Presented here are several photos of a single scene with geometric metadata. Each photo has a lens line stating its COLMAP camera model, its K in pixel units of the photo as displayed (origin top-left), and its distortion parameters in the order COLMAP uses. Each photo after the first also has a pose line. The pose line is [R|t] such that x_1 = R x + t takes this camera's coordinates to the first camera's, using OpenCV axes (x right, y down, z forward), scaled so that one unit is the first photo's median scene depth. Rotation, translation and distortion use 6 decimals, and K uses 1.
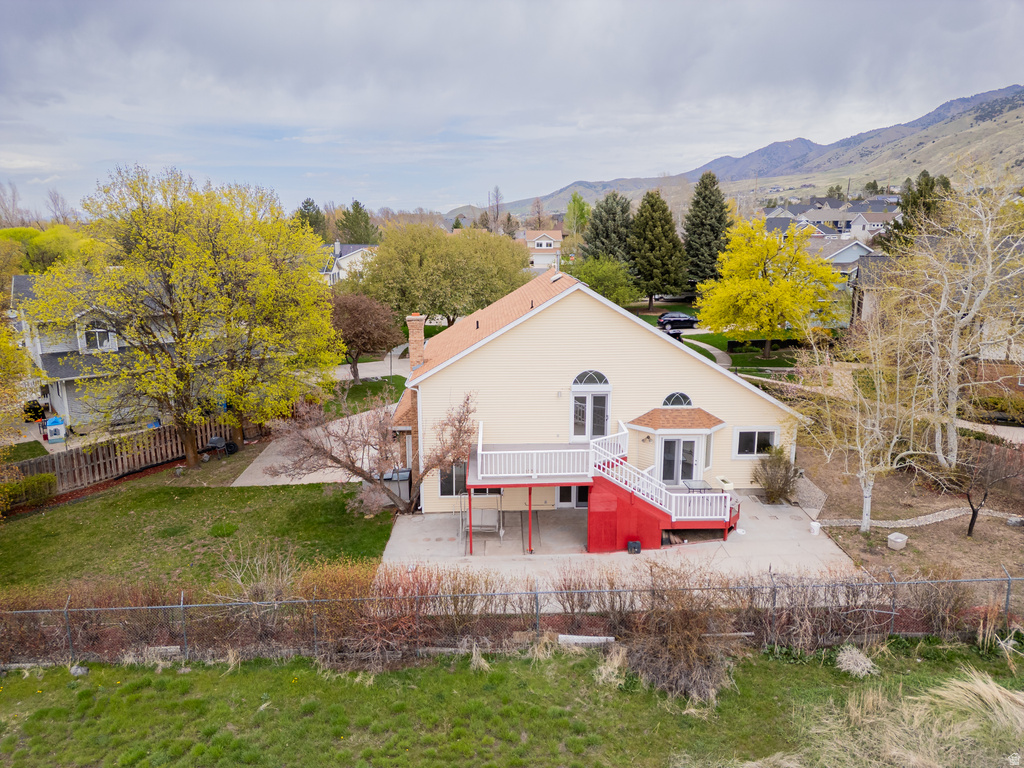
lens RADIAL K [[717.4, 0, 510.8], [0, 717.4, 381.6], [0, 0, 1]] dist [0.084811, -0.082795]
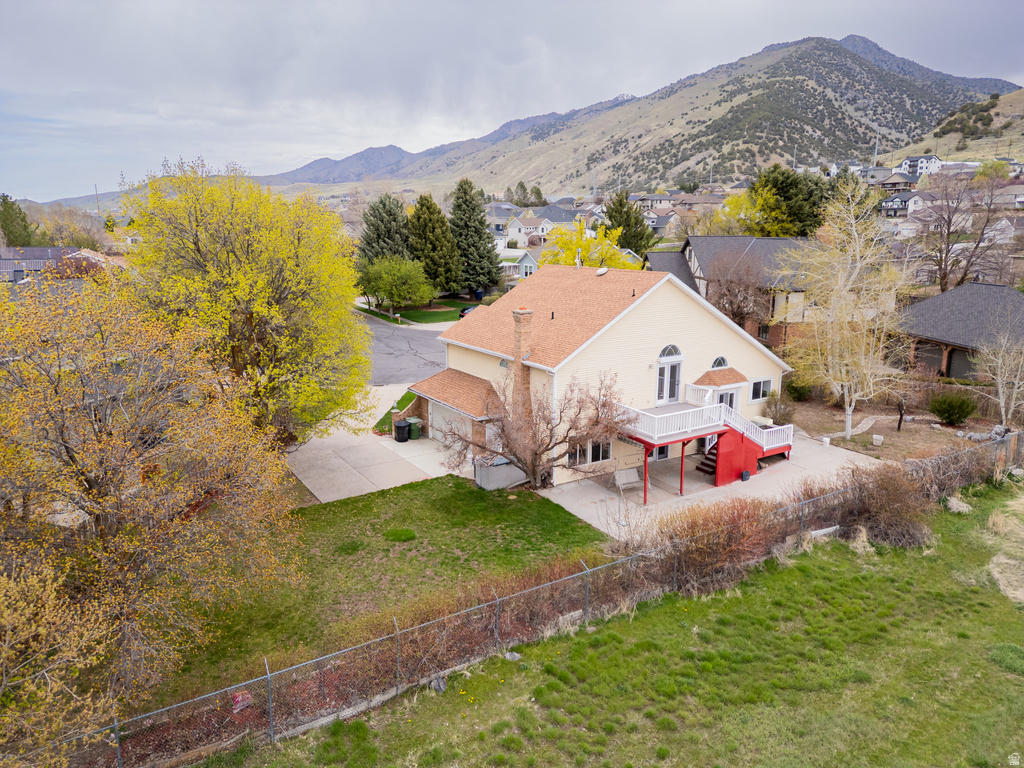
lens RADIAL K [[717.4, 0, 510.8], [0, 717.4, 381.6], [0, 0, 1]] dist [0.084811, -0.082795]
pose [[0.867945, -0.104831, 0.485470, -0.708865], [0.105474, 0.994080, 0.026086, -0.013611], [-0.485331, 0.028563, 0.873864, 0.059942]]
